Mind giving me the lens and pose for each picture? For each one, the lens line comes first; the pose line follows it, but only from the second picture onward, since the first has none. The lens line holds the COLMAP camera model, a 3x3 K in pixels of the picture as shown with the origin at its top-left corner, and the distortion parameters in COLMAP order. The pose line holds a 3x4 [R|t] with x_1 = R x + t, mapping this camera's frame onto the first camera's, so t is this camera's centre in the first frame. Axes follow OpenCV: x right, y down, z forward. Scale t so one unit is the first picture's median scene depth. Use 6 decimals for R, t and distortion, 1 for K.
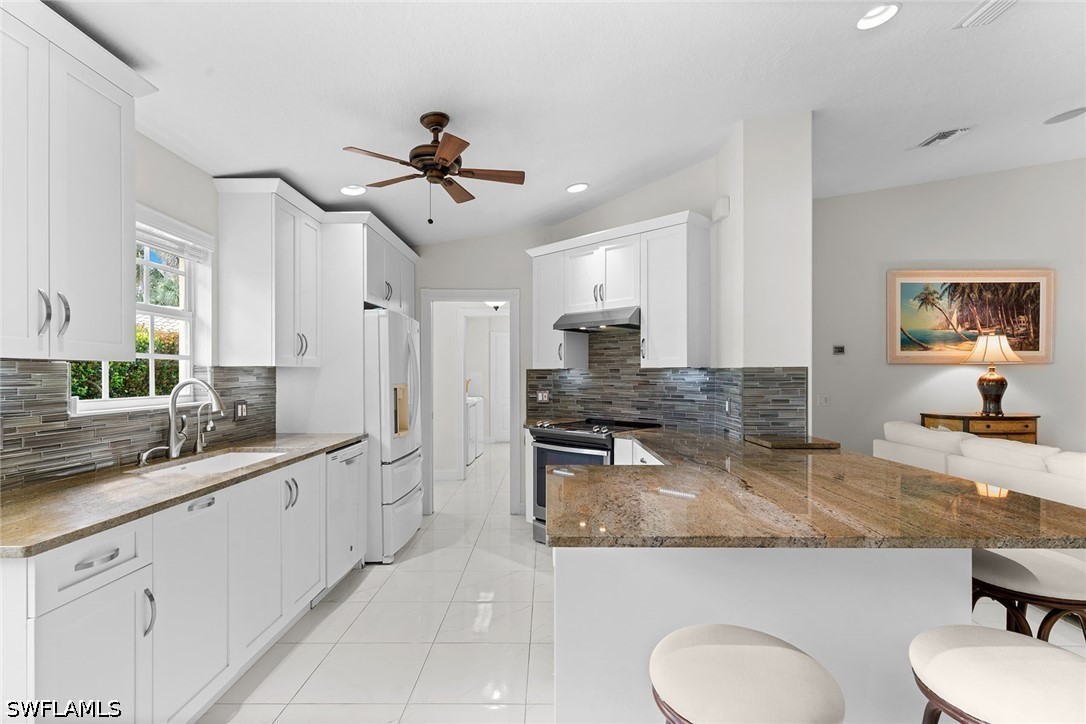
lens RADIAL K [[521.8, 0, 546.1], [0, 521.8, 375.3], [0, 0, 1]] dist [-0.001270, 0.003994]
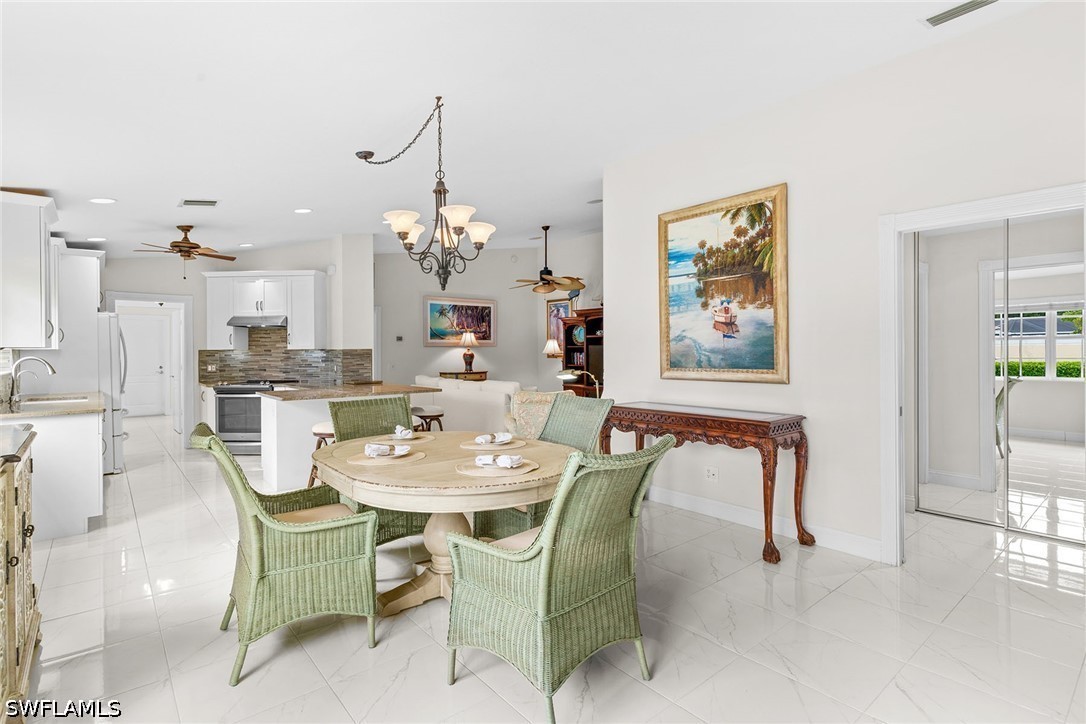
lens RADIAL K [[521.8, 0, 548.0], [0, 521.8, 348.9], [0, 0, 1]] dist [-0.001270, 0.003994]
pose [[0.758491, -0.002586, 0.651679, -0.311184], [0.006806, 0.999969, -0.003953, -0.002210], [-0.651648, 0.007433, 0.758485, -0.963844]]
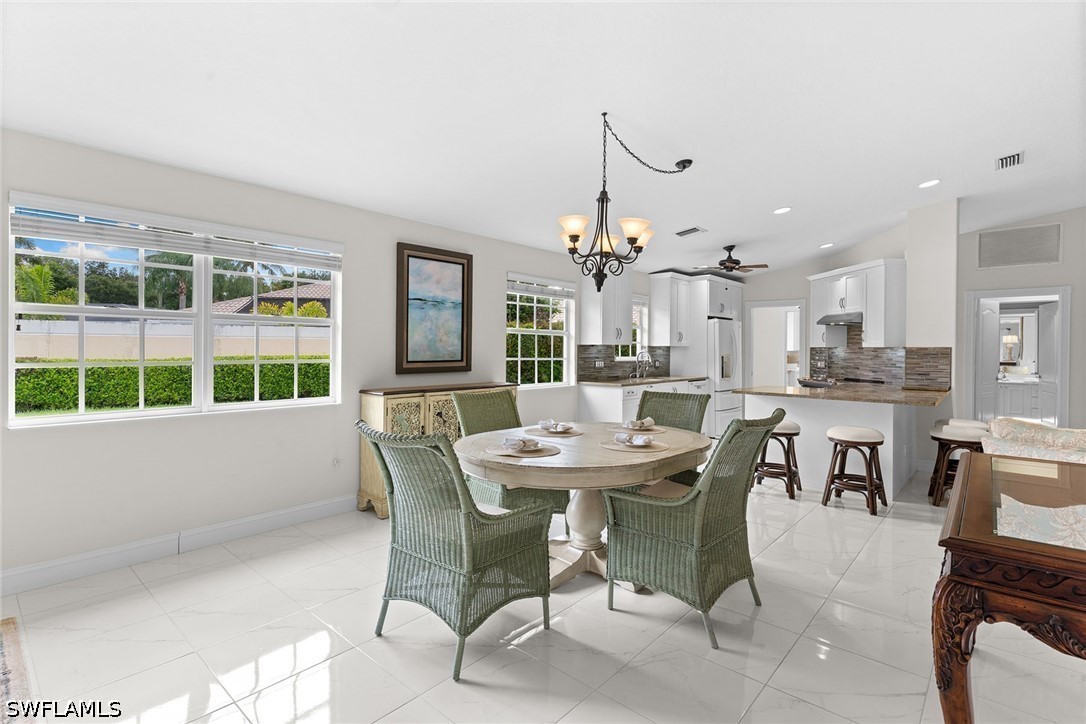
lens RADIAL K [[521.8, 0, 539.6], [0, 521.8, 350.7], [0, 0, 1]] dist [-0.001270, 0.003994]
pose [[0.749281, 0.010622, -0.662167, 0.509837], [-0.010104, 0.999938, 0.004608, 0.000150], [0.662175, 0.003238, 0.749342, -0.979495]]
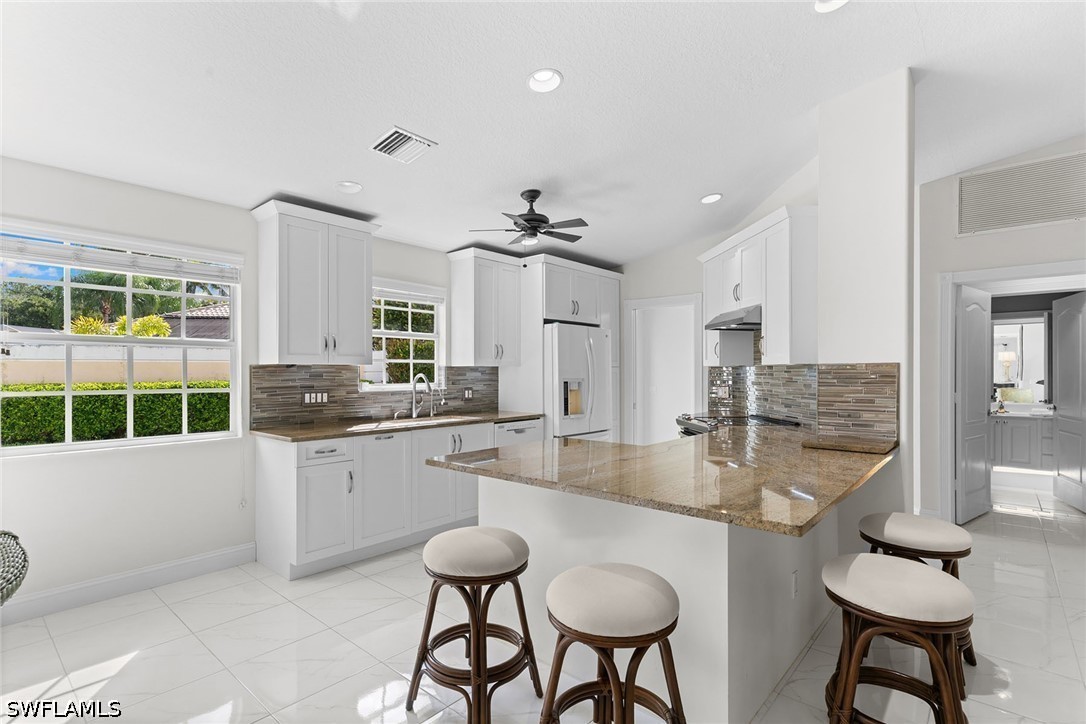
lens RADIAL K [[521.8, 0, 540.8], [0, 521.8, 372.0], [0, 0, 1]] dist [-0.001270, 0.003994]
pose [[0.755127, 0.000983, -0.655578, 0.505253], [-0.000937, 0.999999, 0.000420, -0.000423], [0.655578, 0.000297, 0.755128, -0.045320]]
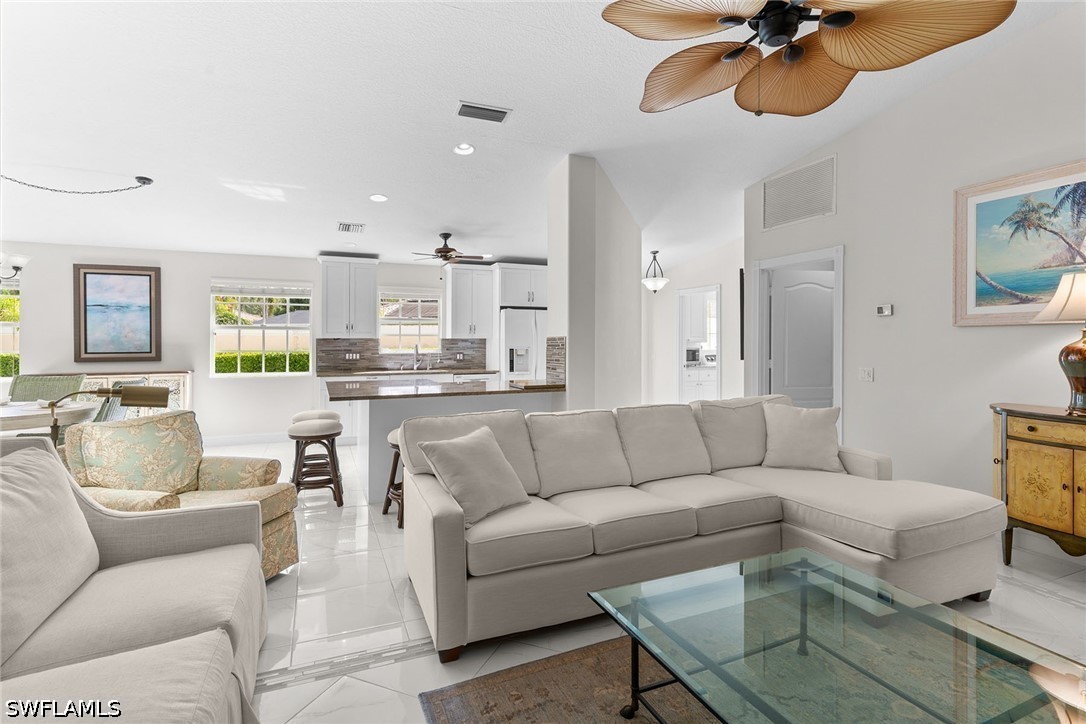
lens RADIAL K [[521.8, 0, 535.3], [0, 521.8, 342.4], [0, 0, 1]] dist [-0.001270, 0.003994]
pose [[0.391087, 0.001279, -0.920353, 1.450639], [-0.001303, 0.999999, 0.000836, -0.001014], [0.920353, 0.000873, 0.391088, 0.299712]]
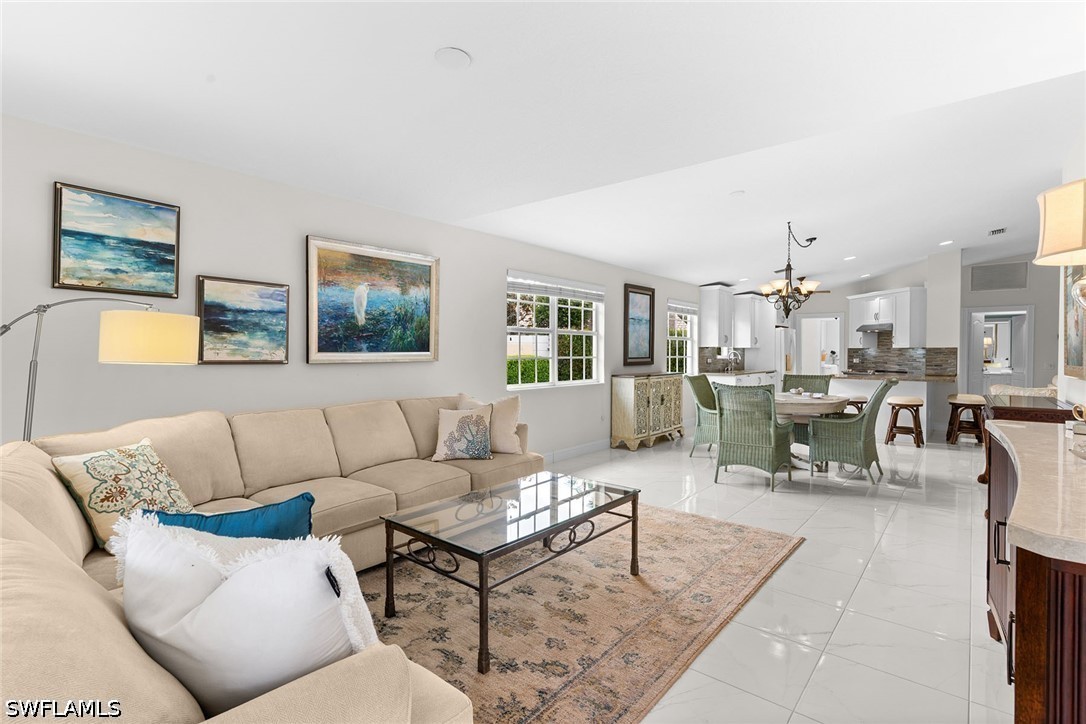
lens RADIAL K [[521.8, 0, 538.7], [0, 521.8, 359.3], [0, 0, 1]] dist [-0.001270, 0.003994]
pose [[0.769806, 0.012686, -0.638152, 0.455439], [-0.004650, 0.999887, 0.014268, 0.012670], [0.638261, -0.008016, 0.769778, -1.918648]]
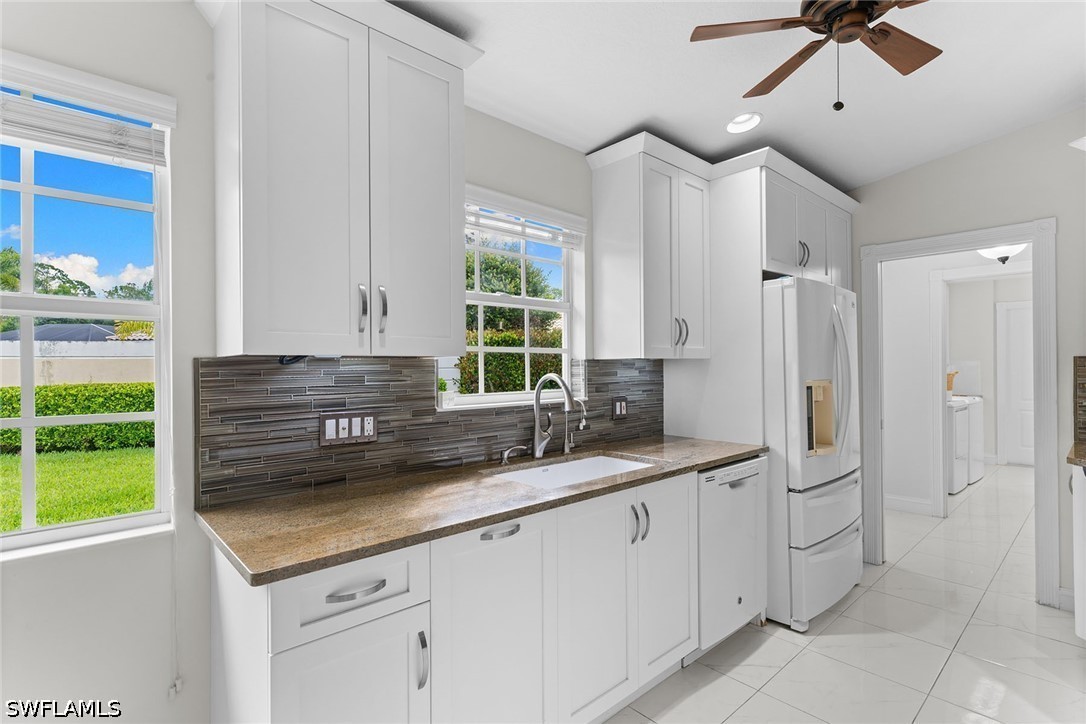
lens RADIAL K [[521.8, 0, 540.6], [0, 521.8, 365.5], [0, 0, 1]] dist [-0.001270, 0.003994]
pose [[0.674750, -0.005773, -0.738024, -0.010541], [0.005622, 0.999981, -0.002681, -0.003542], [0.738025, -0.002340, 0.674770, 0.236143]]
